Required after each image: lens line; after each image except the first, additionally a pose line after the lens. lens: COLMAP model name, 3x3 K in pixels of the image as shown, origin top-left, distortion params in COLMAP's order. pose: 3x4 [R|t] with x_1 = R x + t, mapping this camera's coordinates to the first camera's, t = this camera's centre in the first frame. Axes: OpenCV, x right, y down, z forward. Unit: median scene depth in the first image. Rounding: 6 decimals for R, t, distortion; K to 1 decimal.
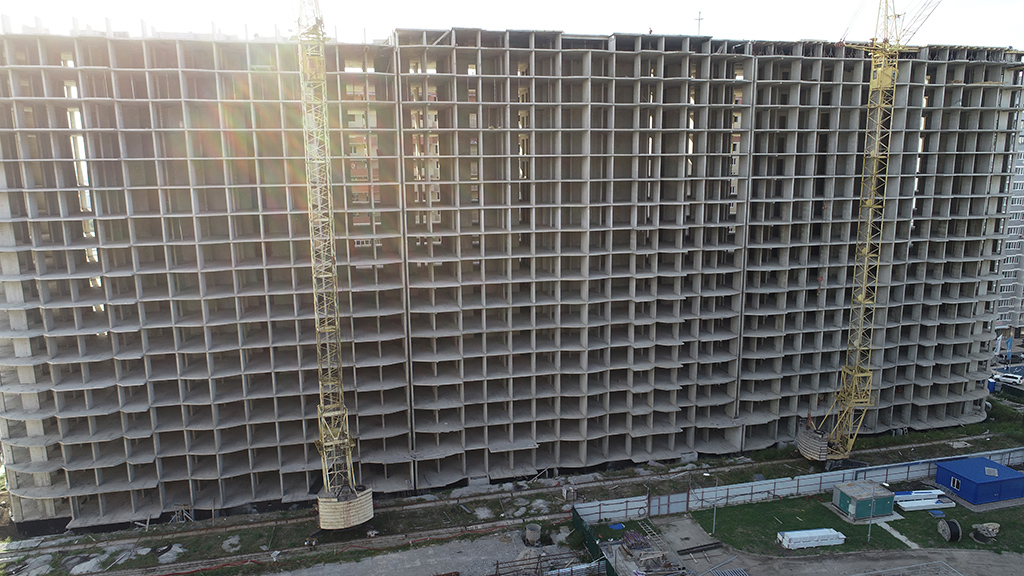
lens RADIAL K [[682.8, 0, 496.5], [0, 682.8, 288.8], [0, 0, 1]] dist [-0.001614, 0.000762]
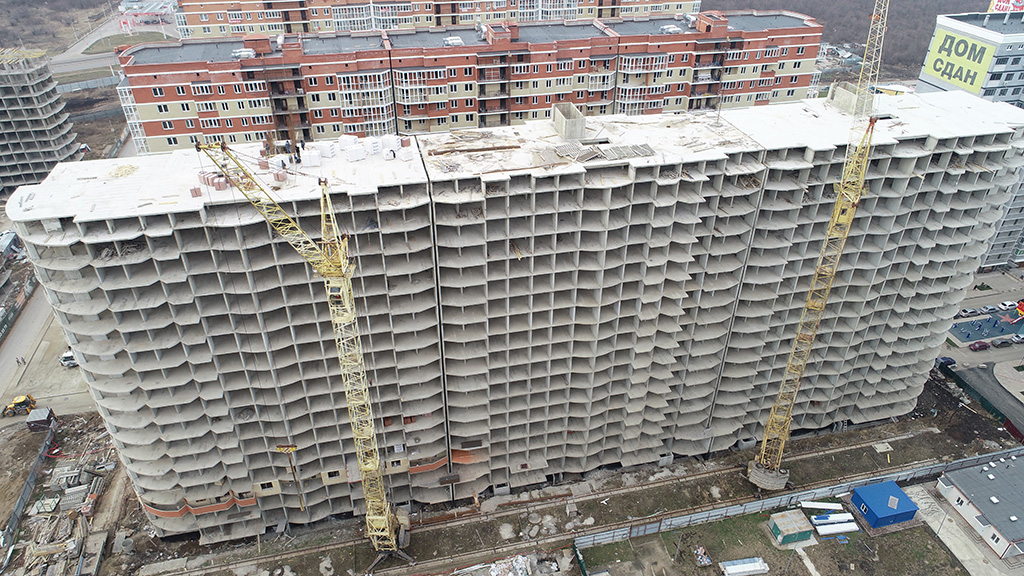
lens RADIAL K [[715.2, 0, 530.2], [0, 715.2, 311.0], [0, 0, 1]] dist [0.006675, 0.001120]
pose [[0.999827, 0.006483, 0.017411, 0.000008], [-0.012826, 0.918853, 0.394392, -0.198705], [-0.013441, -0.394547, 0.918777, -0.037046]]
